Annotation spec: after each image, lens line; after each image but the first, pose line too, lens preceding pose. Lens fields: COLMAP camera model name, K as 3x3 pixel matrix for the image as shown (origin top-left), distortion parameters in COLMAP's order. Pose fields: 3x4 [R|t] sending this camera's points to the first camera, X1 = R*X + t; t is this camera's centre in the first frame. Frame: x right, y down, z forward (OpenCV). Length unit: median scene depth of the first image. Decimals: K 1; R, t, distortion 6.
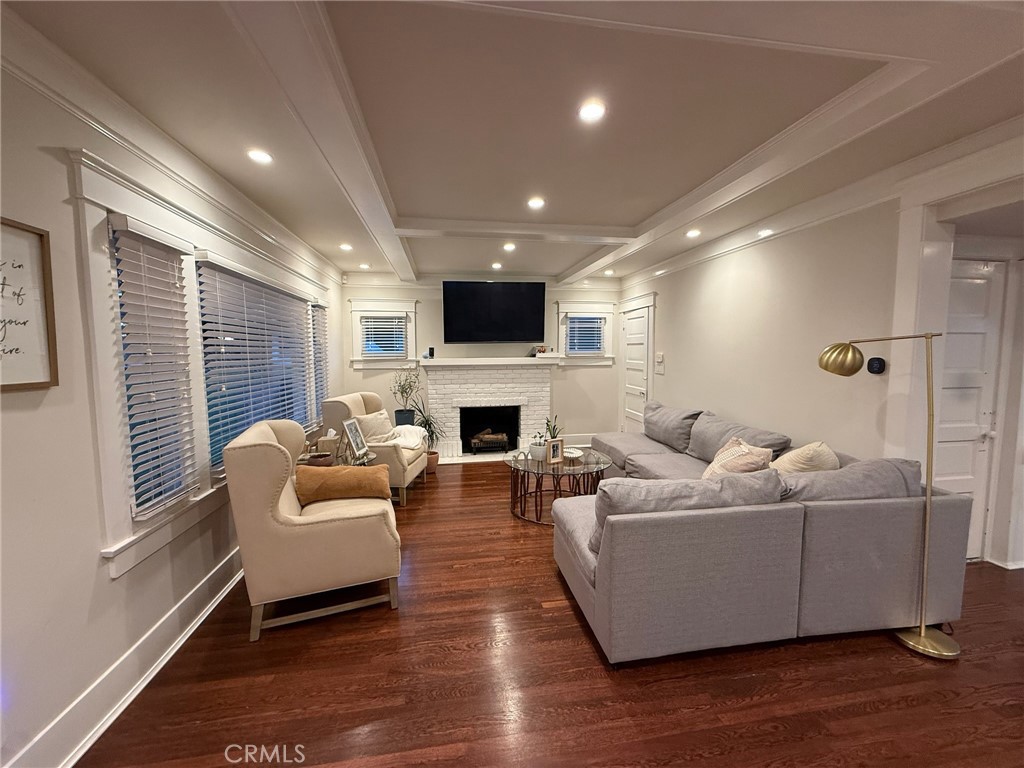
lens RADIAL K [[409.9, 0, 512.7], [0, 409.9, 383.2], [0, 0, 1]] dist [0.000969, -0.000244]
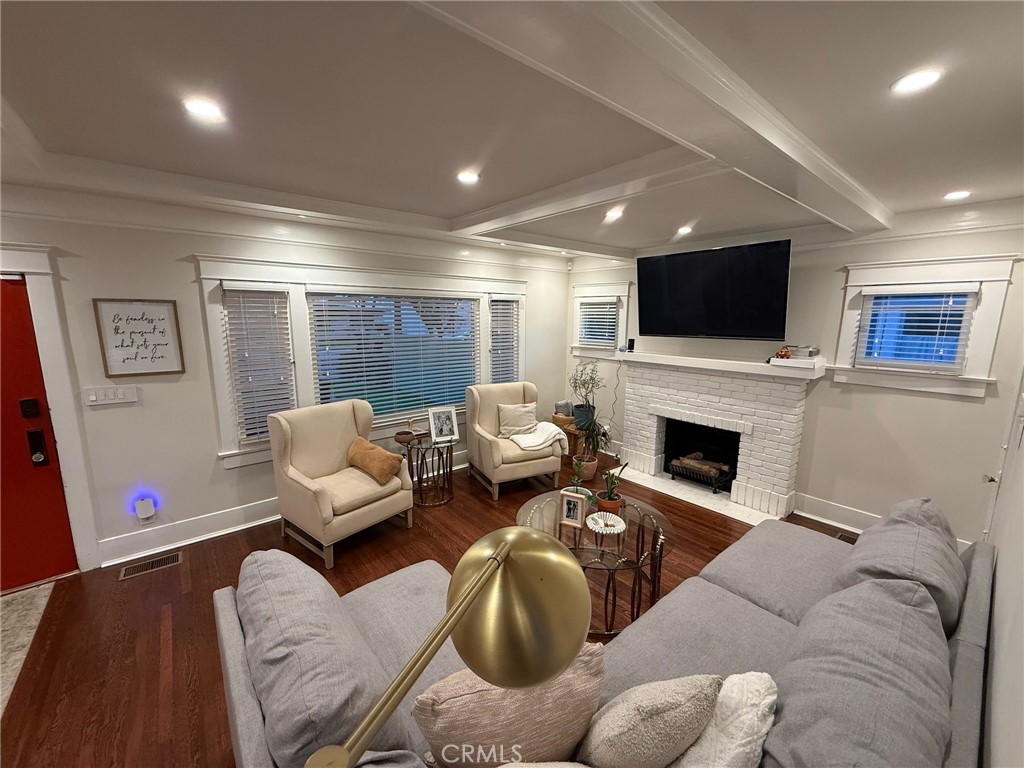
lens RADIAL K [[409.9, 0, 512.0], [0, 409.9, 384.2], [0, 0, 1]] dist [0.000969, -0.000244]
pose [[0.500399, 0.157322, -0.851381, 0.406177], [-0.075086, 0.987533, 0.138349, -0.092166], [0.862533, -0.005303, 0.505973, 0.358079]]
